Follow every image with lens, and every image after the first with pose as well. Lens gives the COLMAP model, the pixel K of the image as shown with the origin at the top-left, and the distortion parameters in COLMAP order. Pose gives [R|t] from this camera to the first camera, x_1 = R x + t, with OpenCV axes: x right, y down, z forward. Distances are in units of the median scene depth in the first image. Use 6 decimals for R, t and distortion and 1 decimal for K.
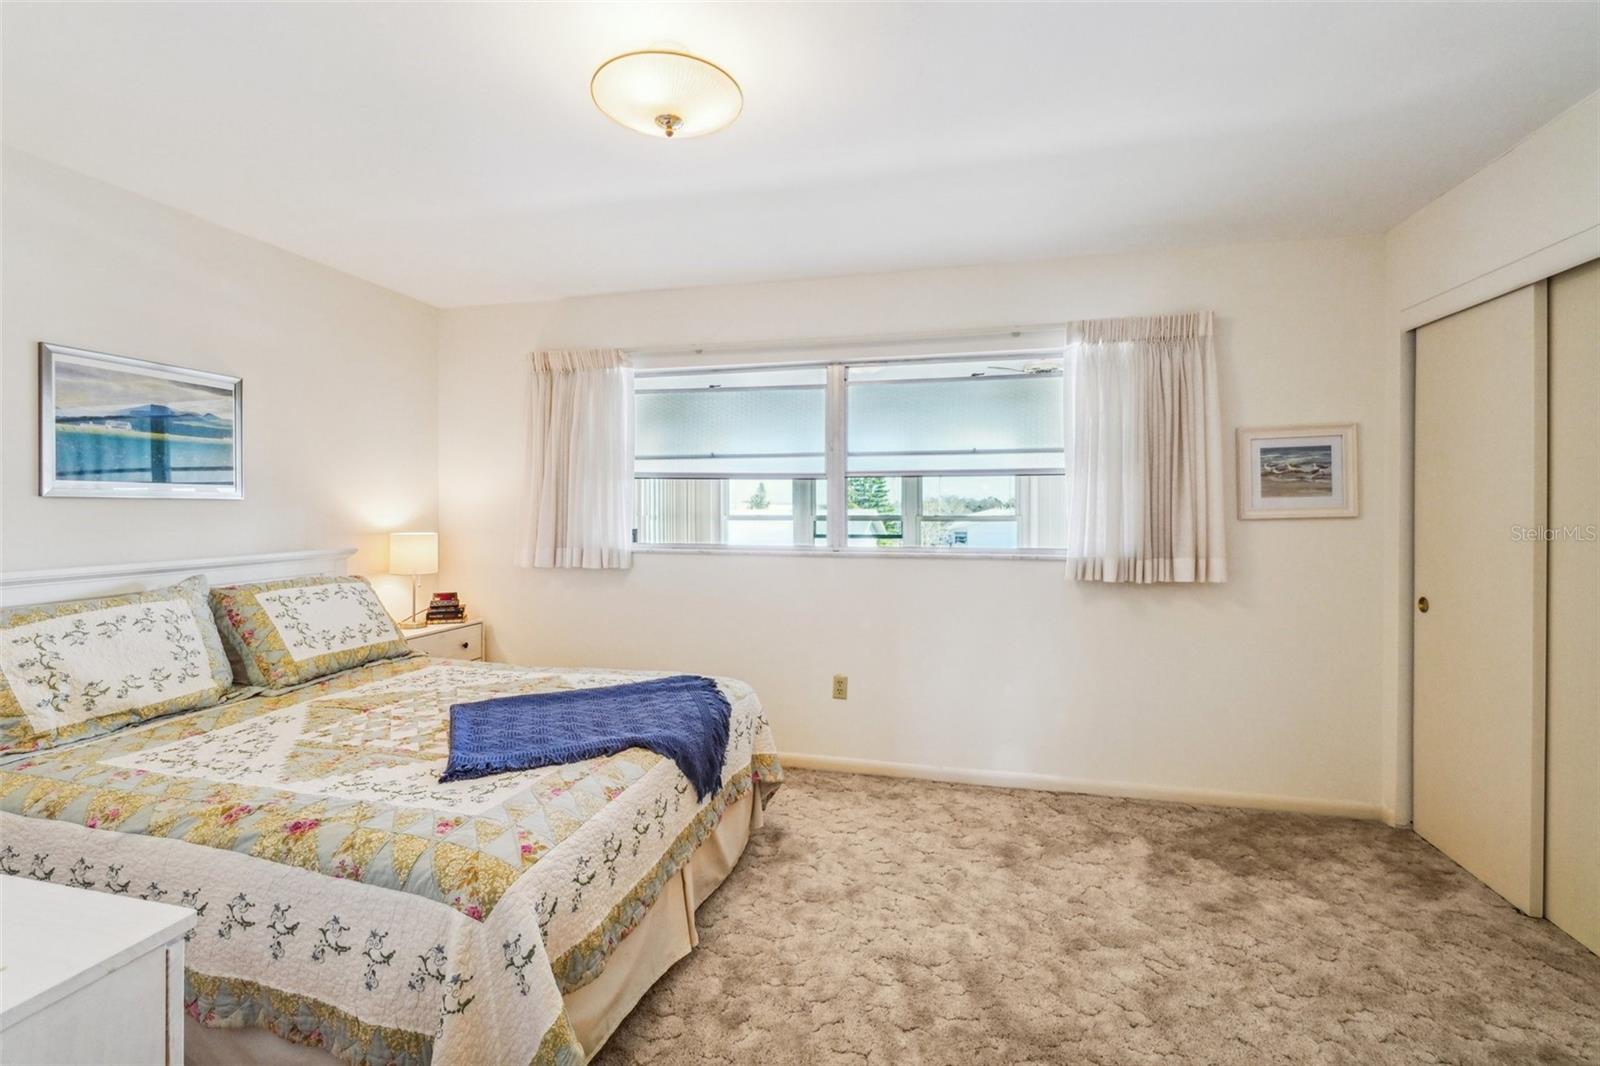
lens RADIAL K [[711.6, 0, 790.7], [0, 711.6, 502.7], [0, 0, 1]] dist [-0.002188, -0.000518]
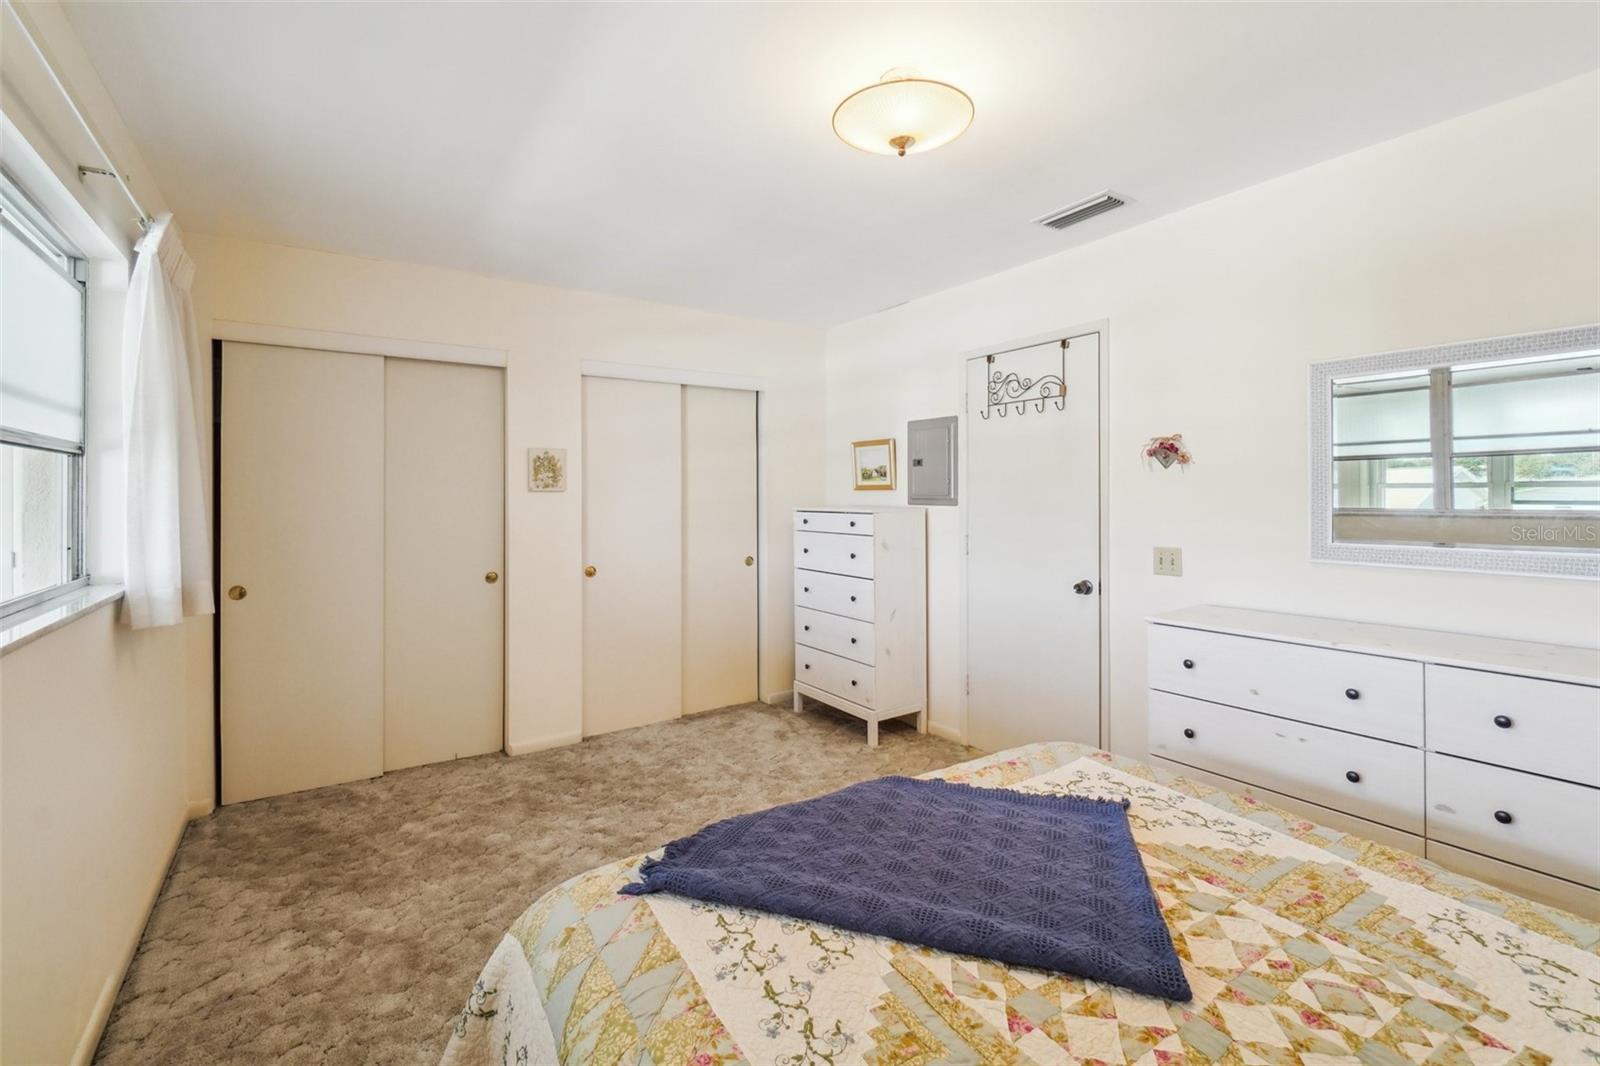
lens RADIAL K [[711.6, 0, 790.7], [0, 711.6, 502.7], [0, 0, 1]] dist [-0.002188, -0.000518]
pose [[-0.741966, -0.000841, 0.670437, -0.730884], [0.004317, 0.999972, 0.006031, -0.003167], [-0.670423, 0.007369, -0.741942, 1.833596]]
